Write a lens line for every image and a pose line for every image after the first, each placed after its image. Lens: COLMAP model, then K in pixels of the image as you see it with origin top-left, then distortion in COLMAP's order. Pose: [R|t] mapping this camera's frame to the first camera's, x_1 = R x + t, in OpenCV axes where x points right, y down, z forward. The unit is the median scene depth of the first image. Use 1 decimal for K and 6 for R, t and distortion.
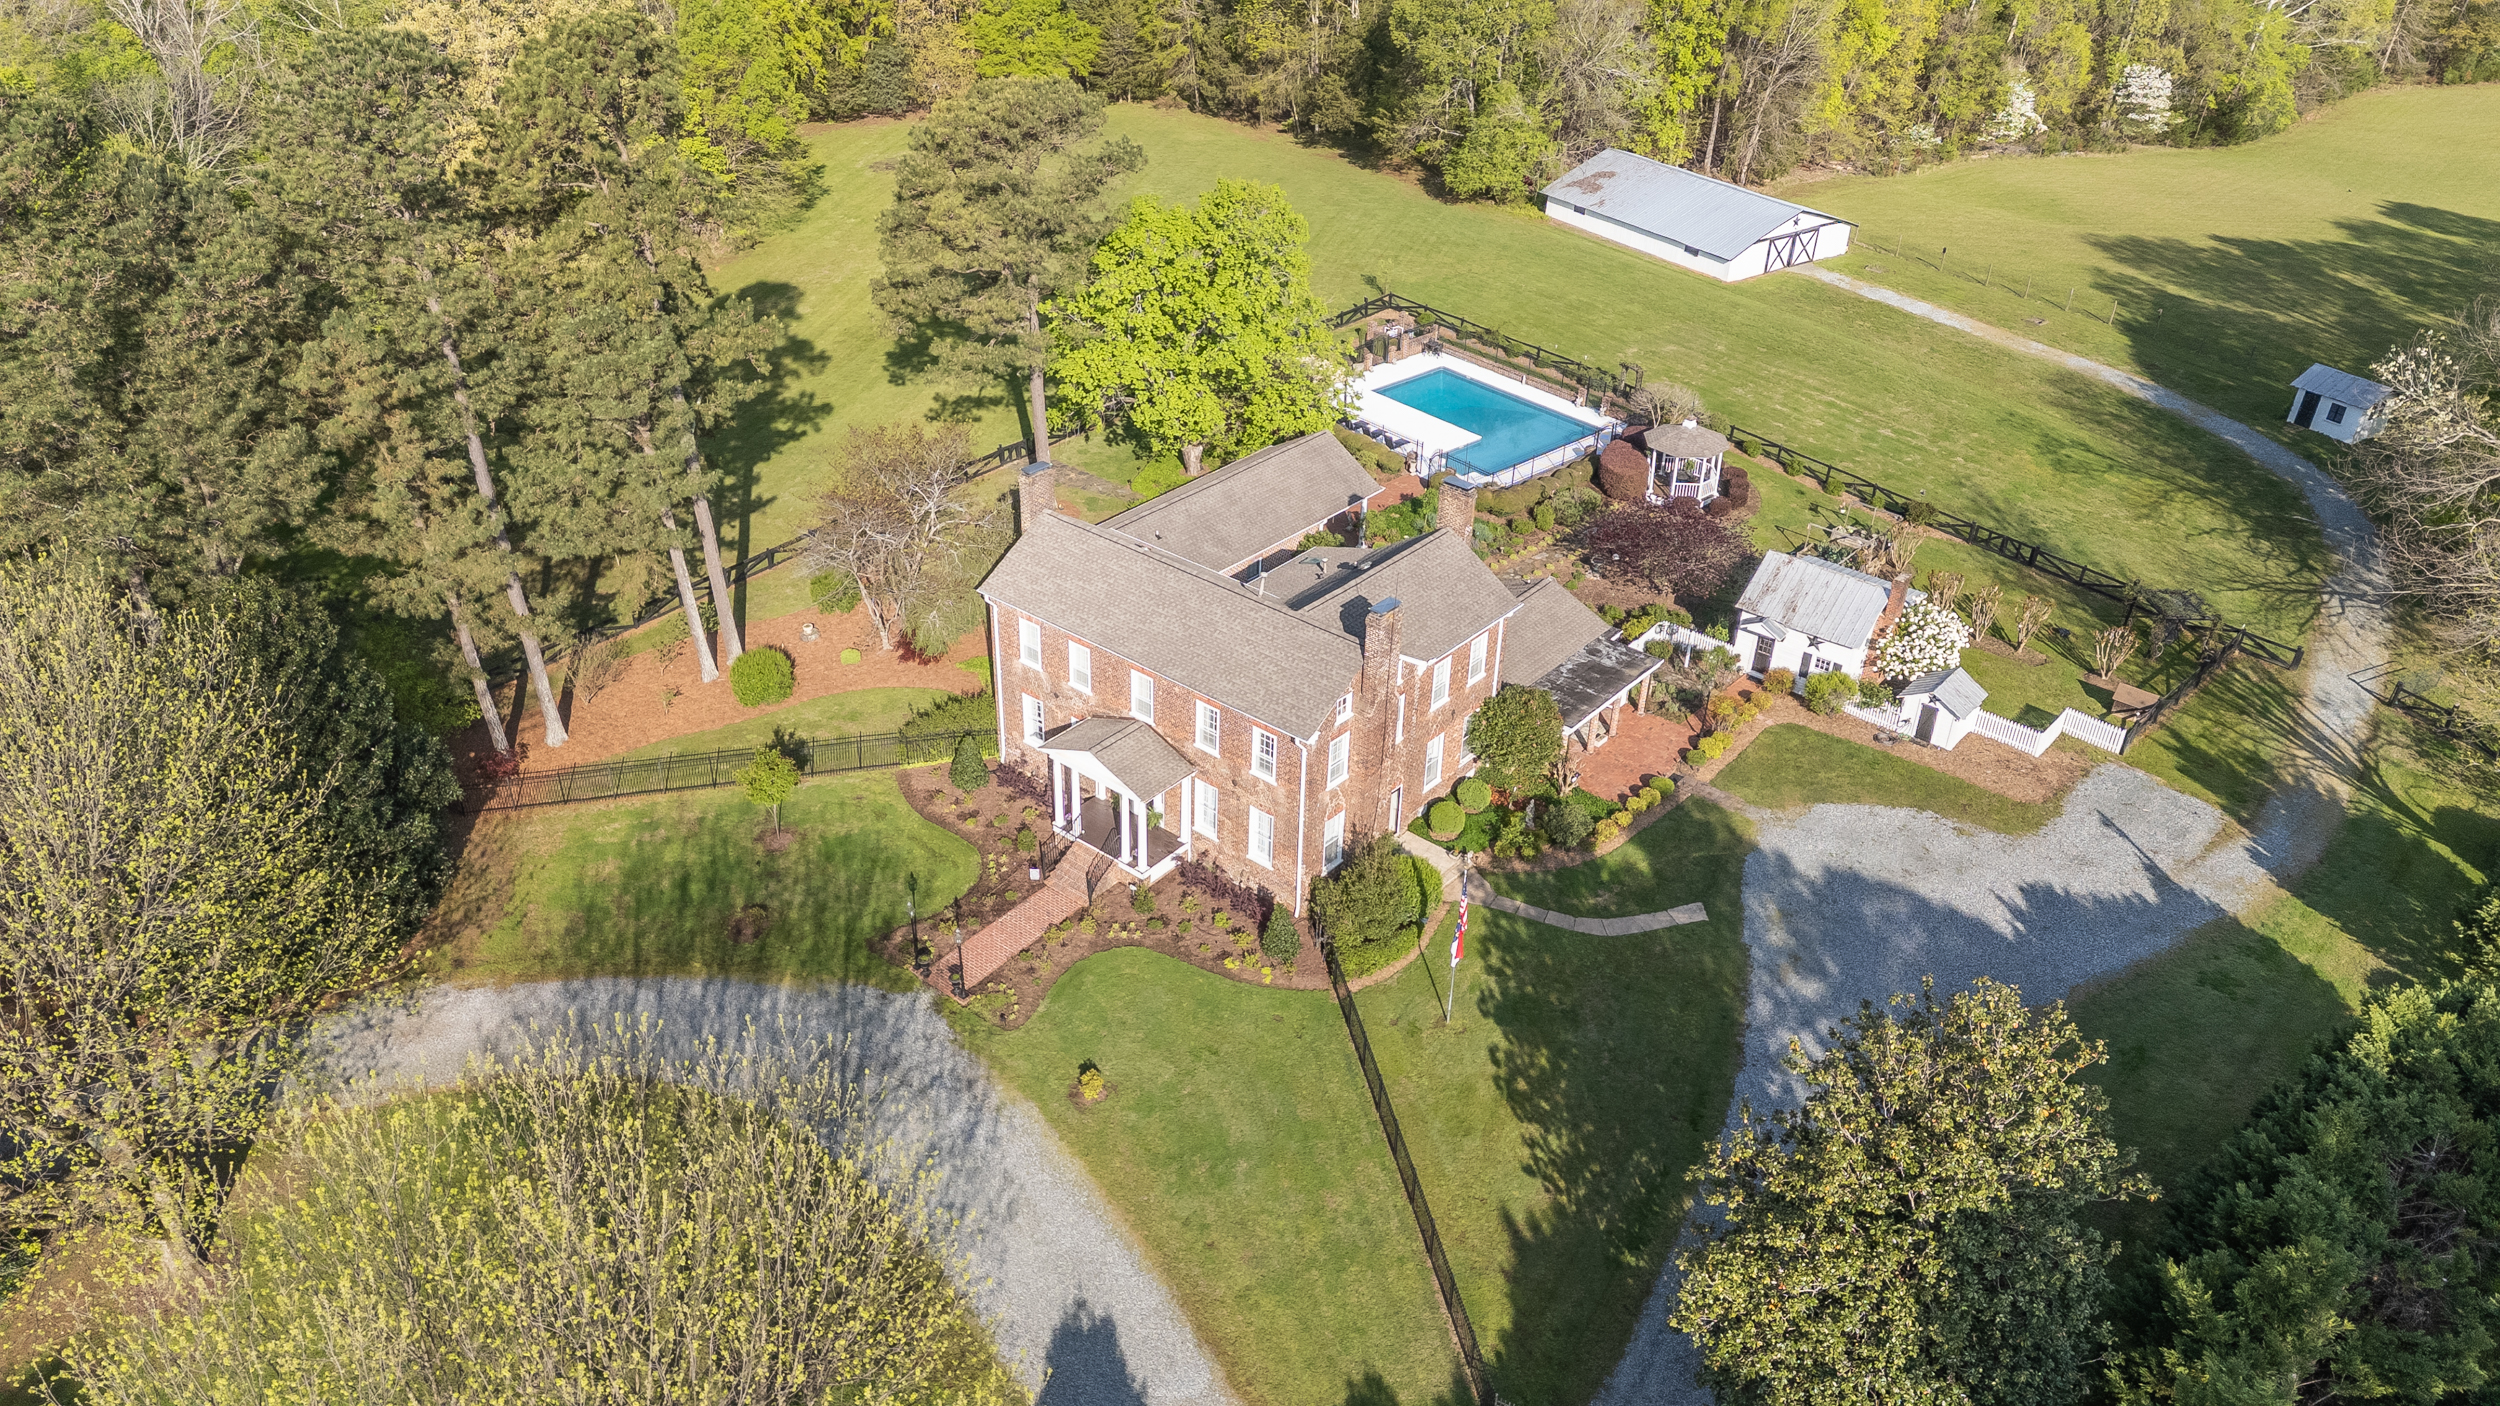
lens RADIAL K [[1806.8, 0, 1250.6], [0, 1806.8, 708.8], [0, 0, 1]] dist [0.051770, 0.004029]
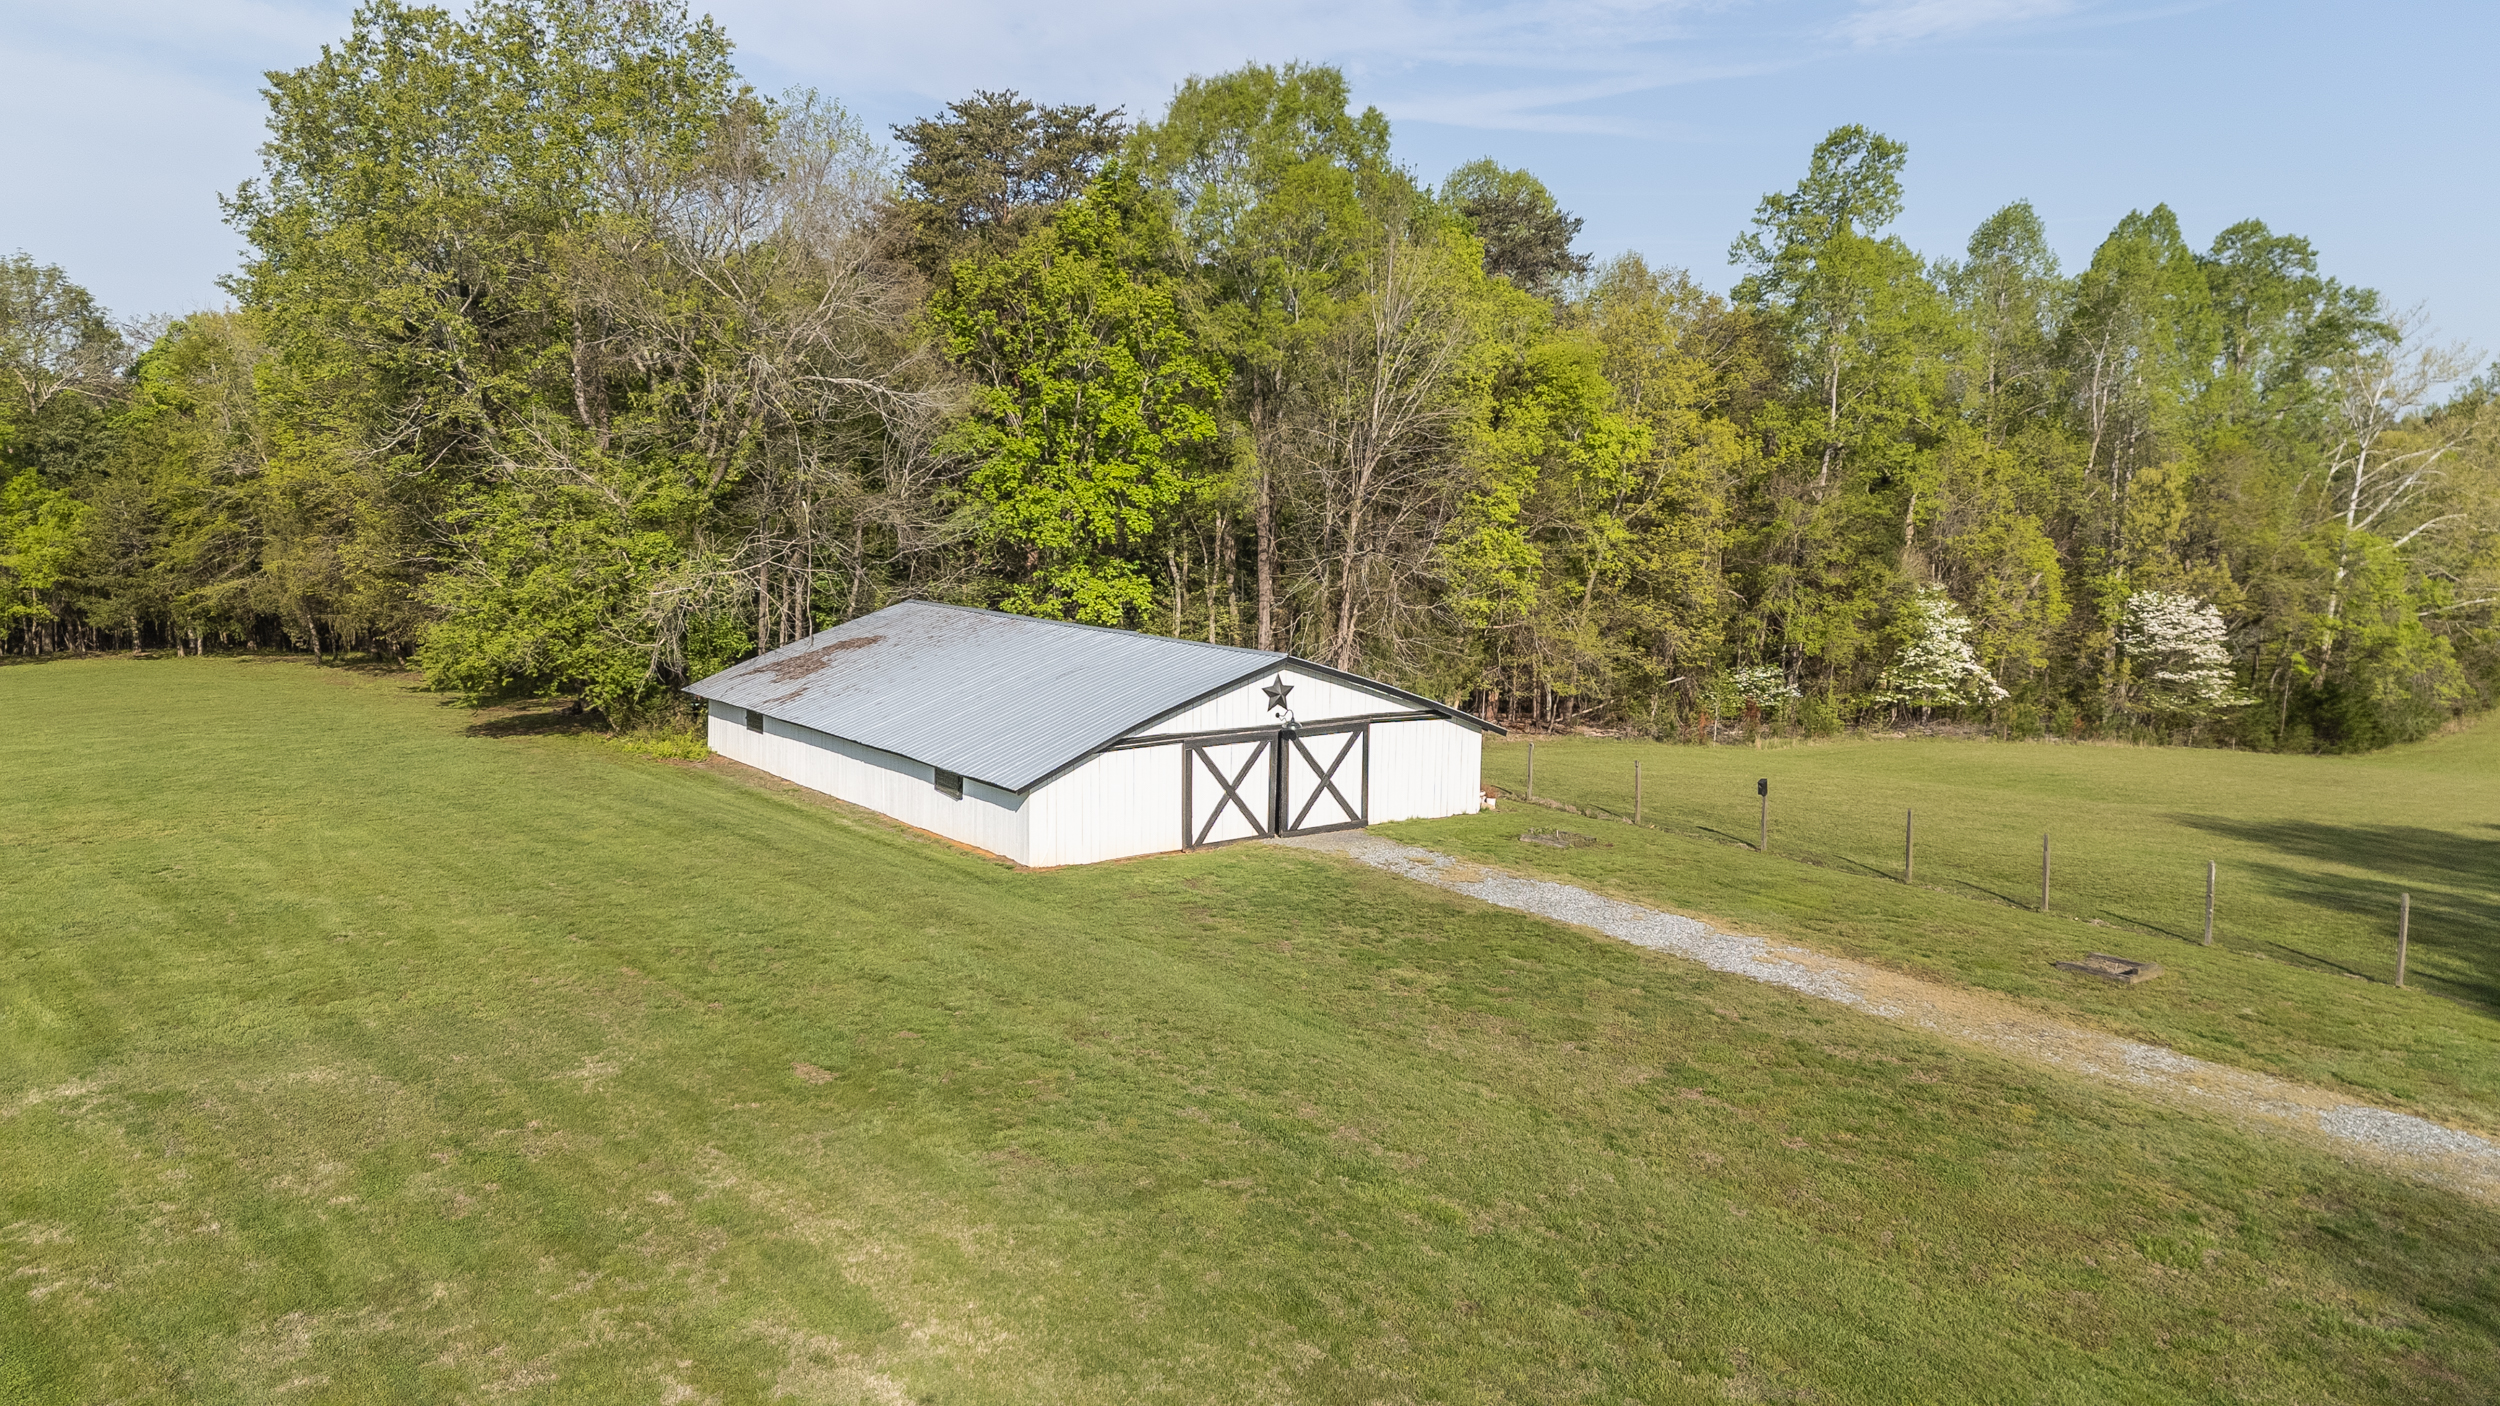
lens RADIAL K [[1806.8, 0, 1244.0], [0, 1806.8, 703.9], [0, 0, 1]] dist [0.051770, 0.004029]
pose [[0.999839, -0.017814, -0.002184, 0.283871], [0.015276, 0.908590, -0.417411, -0.129259], [0.009420, 0.417310, 0.908715, 0.688429]]
